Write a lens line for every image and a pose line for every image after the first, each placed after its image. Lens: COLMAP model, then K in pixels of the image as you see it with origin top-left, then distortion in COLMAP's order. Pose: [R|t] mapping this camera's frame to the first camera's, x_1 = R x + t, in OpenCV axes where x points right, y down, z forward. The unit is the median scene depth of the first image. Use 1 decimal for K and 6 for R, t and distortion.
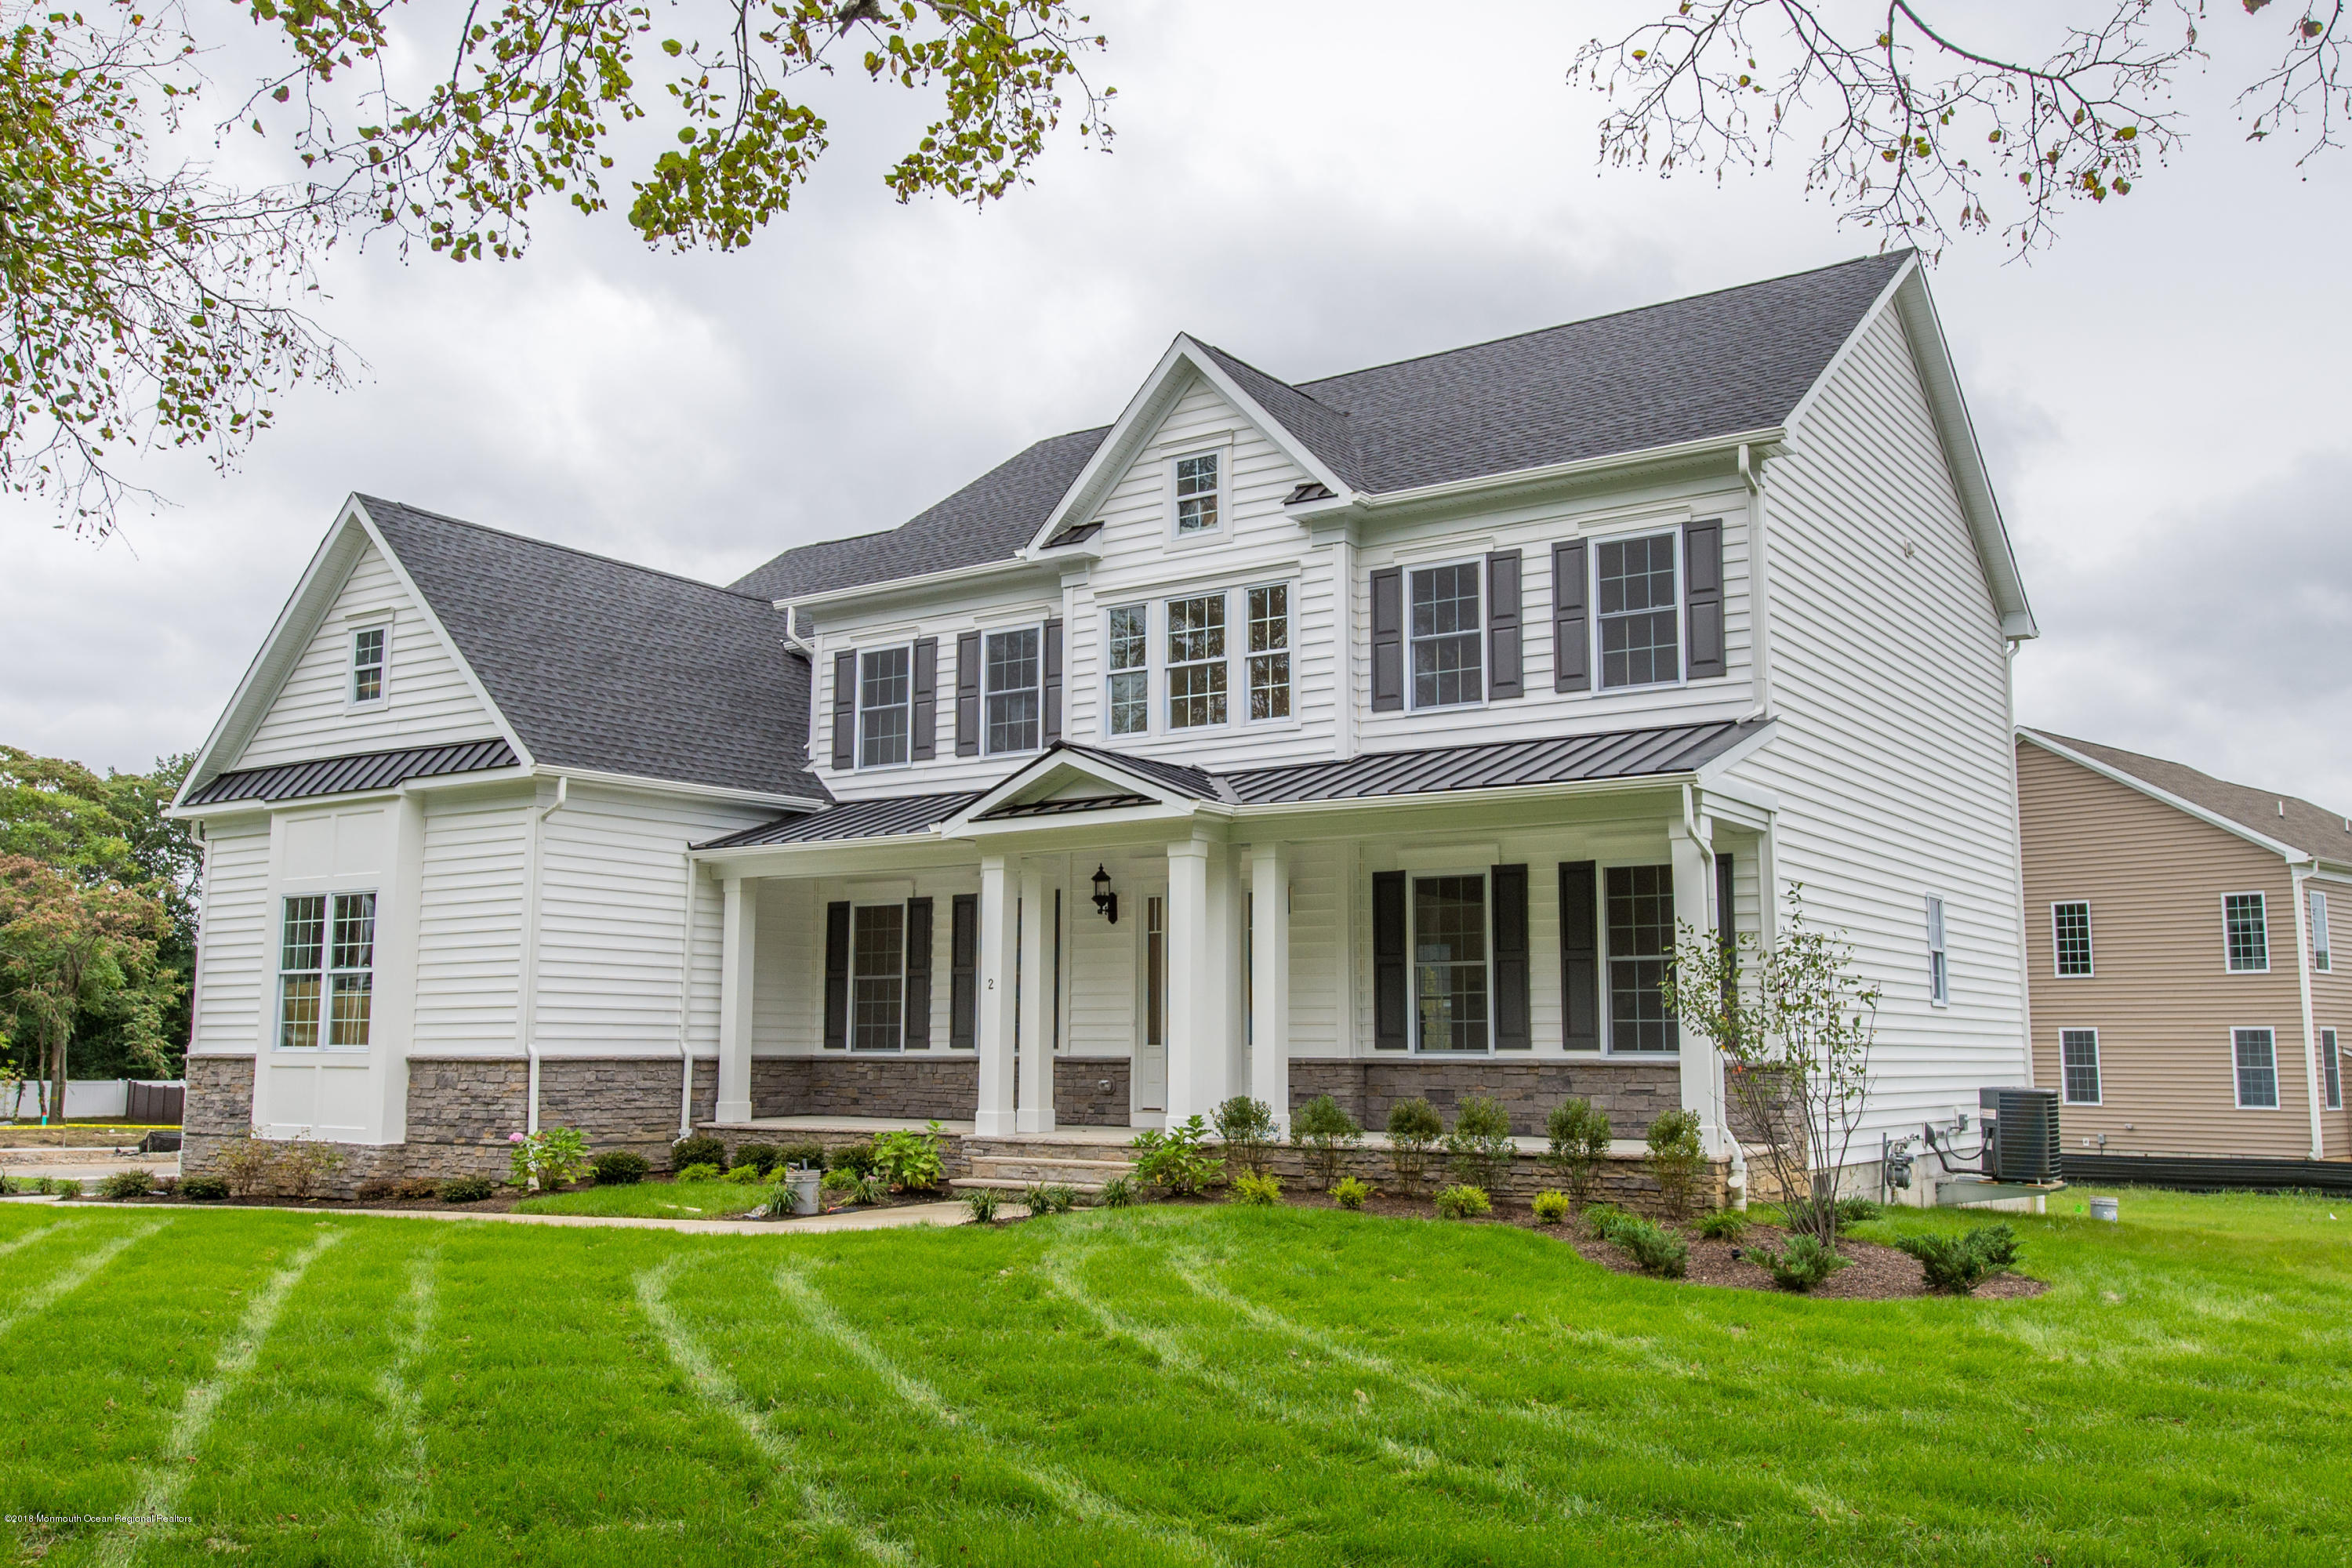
lens RADIAL K [[2064.5, 0, 1176.0], [0, 2064.5, 784.0], [0, 0, 1]] dist [0.001285, -0.003092]
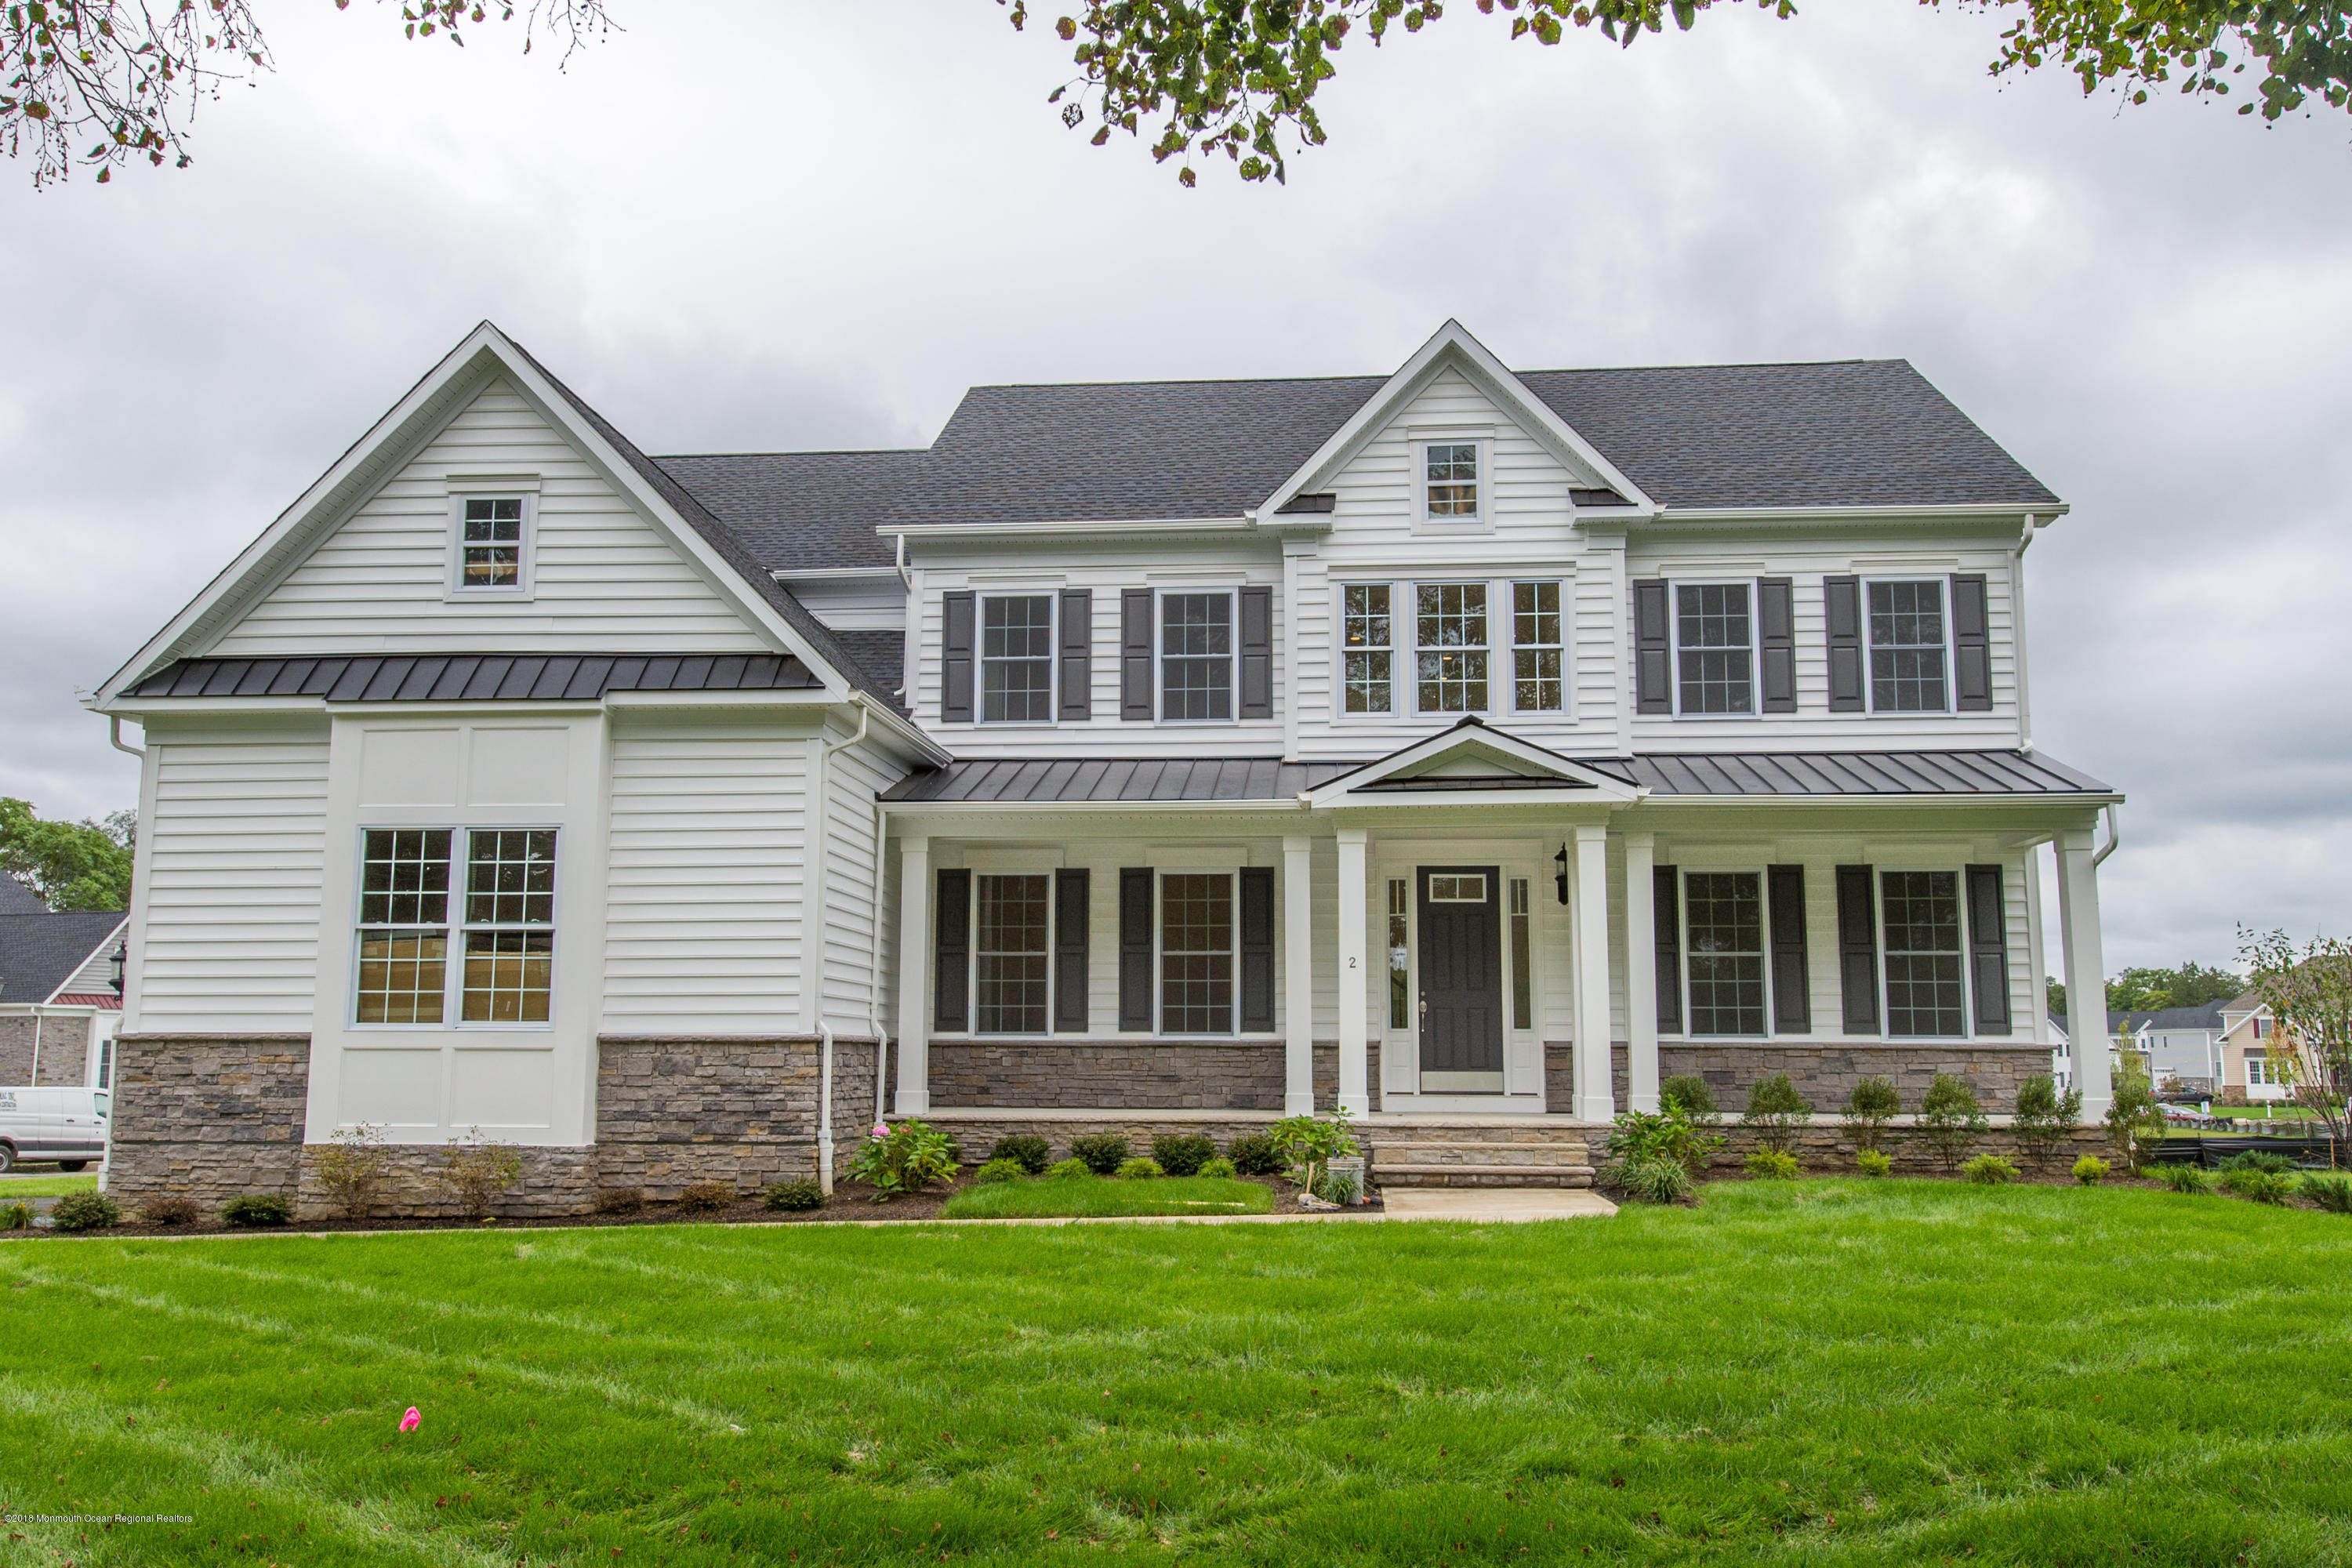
lens RADIAL K [[2024.9, 0, 1176.0], [0, 2024.9, 784.0], [0, 0, 1]] dist [0.004768, 0.002643]
pose [[0.862983, 0.068823, 0.500523, -0.601774], [-0.066228, 0.997540, -0.022977, 0.039002], [-0.500873, -0.013320, 0.865418, 0.215455]]
